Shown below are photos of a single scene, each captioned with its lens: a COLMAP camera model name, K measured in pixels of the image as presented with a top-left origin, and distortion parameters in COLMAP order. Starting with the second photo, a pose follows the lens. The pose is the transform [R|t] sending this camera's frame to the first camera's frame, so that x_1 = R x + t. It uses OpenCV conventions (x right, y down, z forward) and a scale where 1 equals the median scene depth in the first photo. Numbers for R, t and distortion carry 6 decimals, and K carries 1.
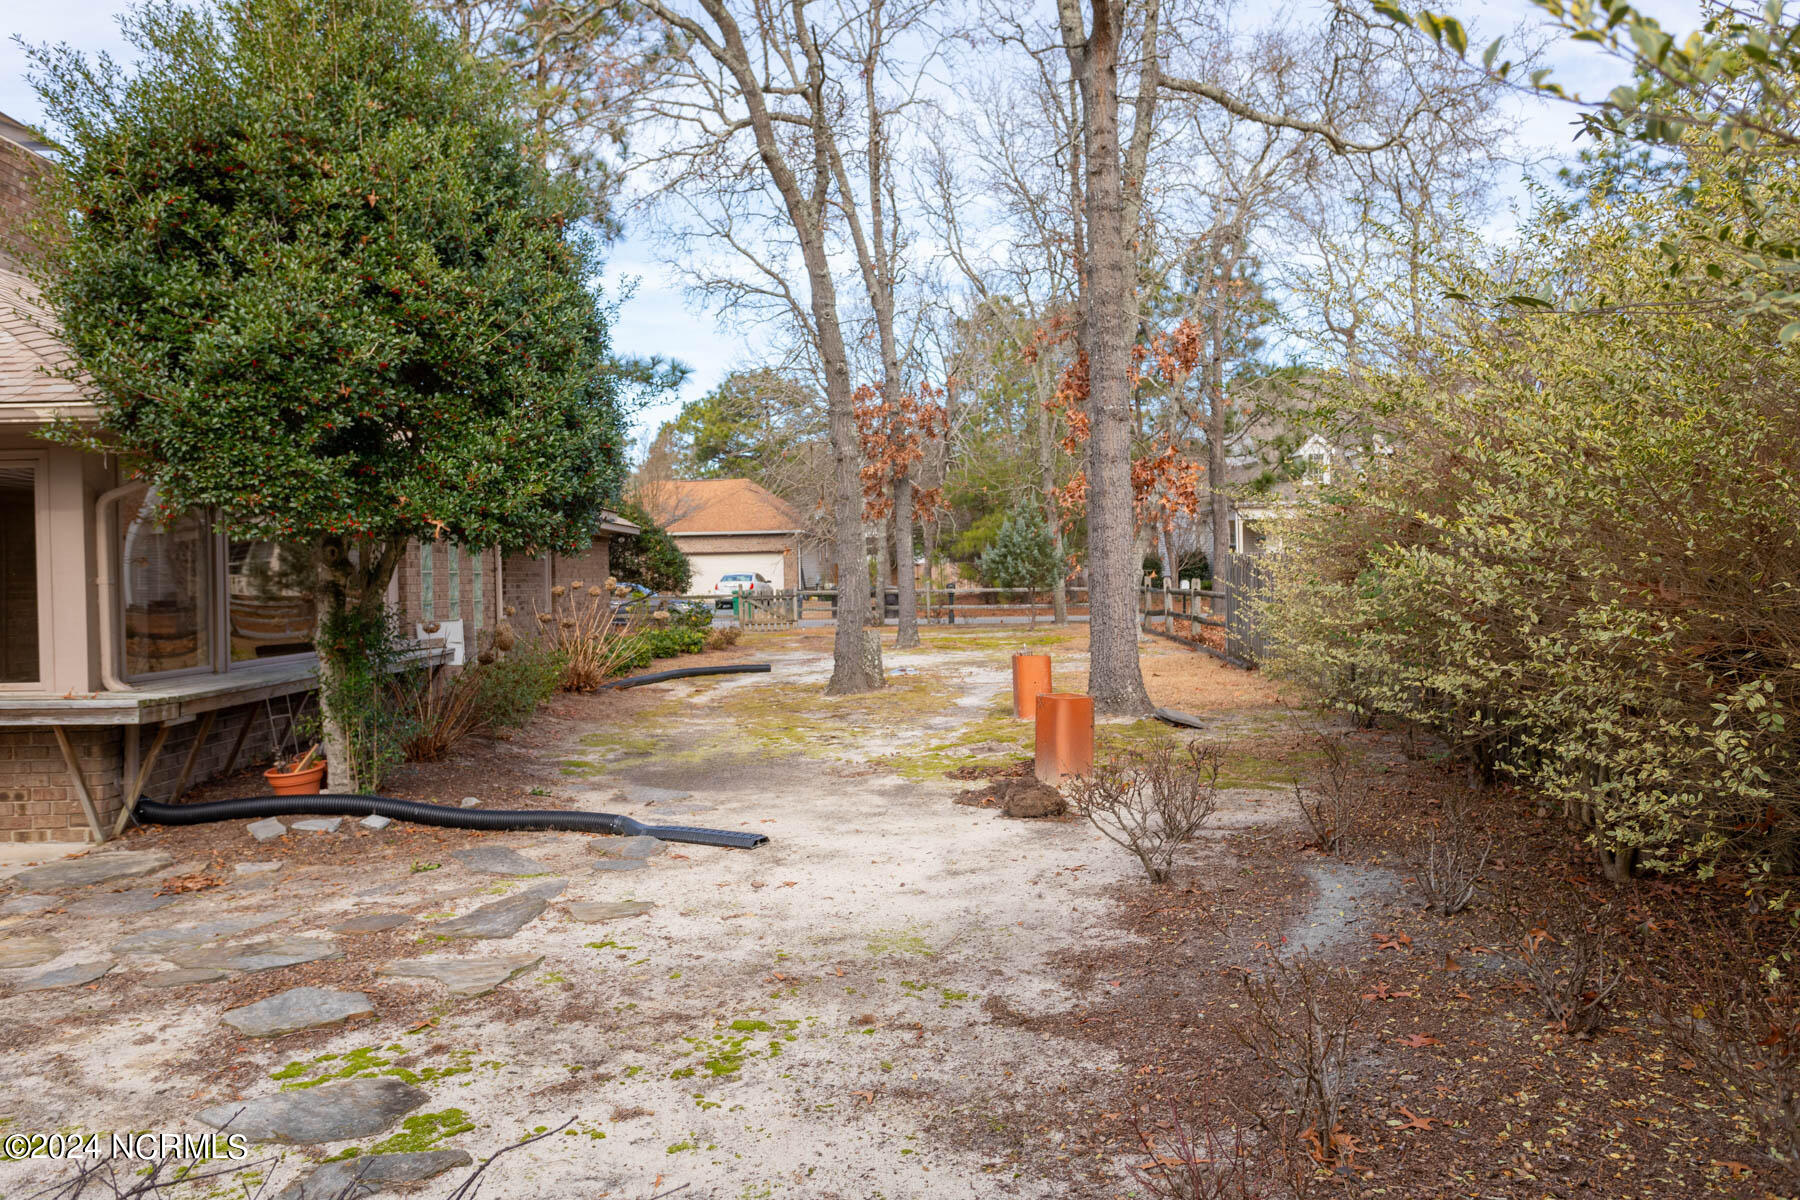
lens RADIAL K [[1399.8, 0, 900.0], [0, 1399.8, 599.6], [0, 0, 1]] dist [0.001254, 0.000927]
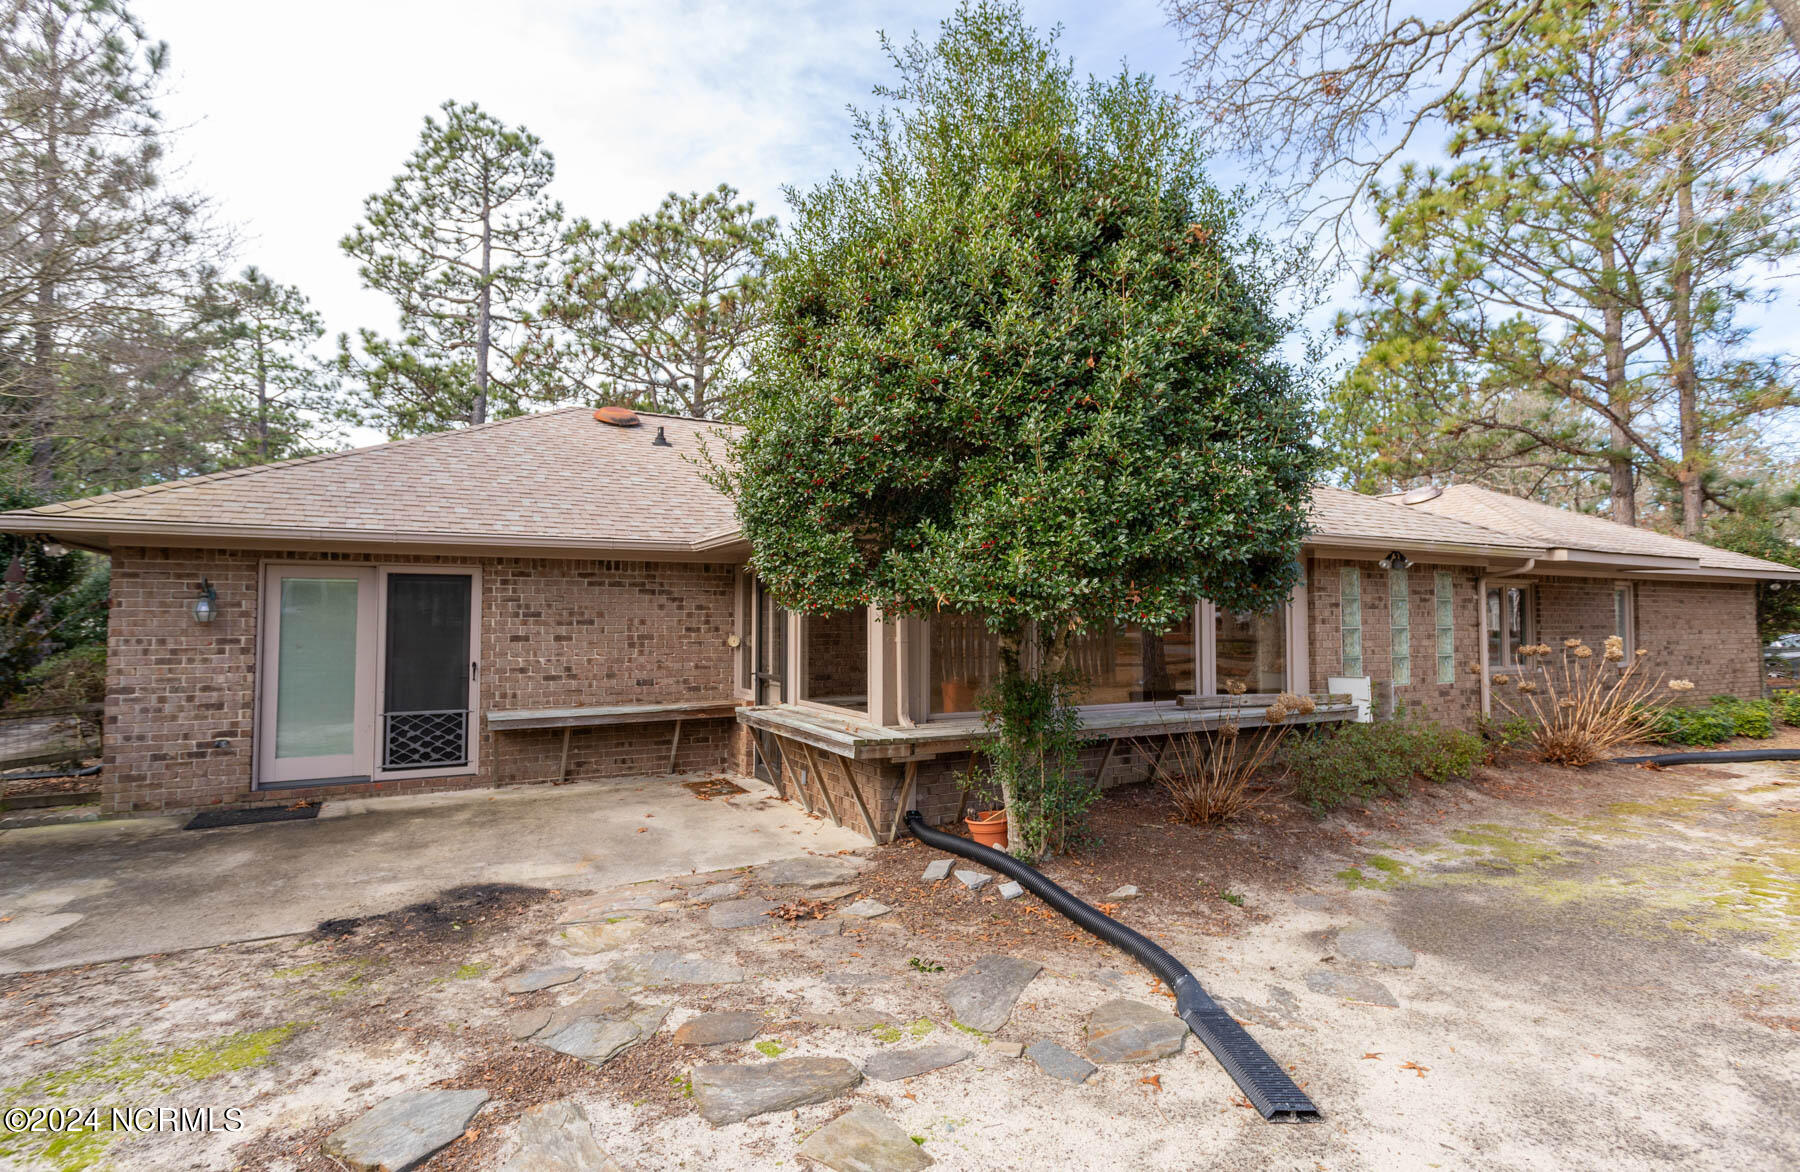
lens RADIAL K [[883.3, 0, 899.5], [0, 883.3, 579.7], [0, 0, 1]] dist [0.001912, 0.000766]
pose [[0.431464, -0.034264, -0.901479, 0.164873], [-0.015612, 0.998845, -0.045438, -0.031247], [0.901995, 0.033679, 0.430431, 0.654925]]
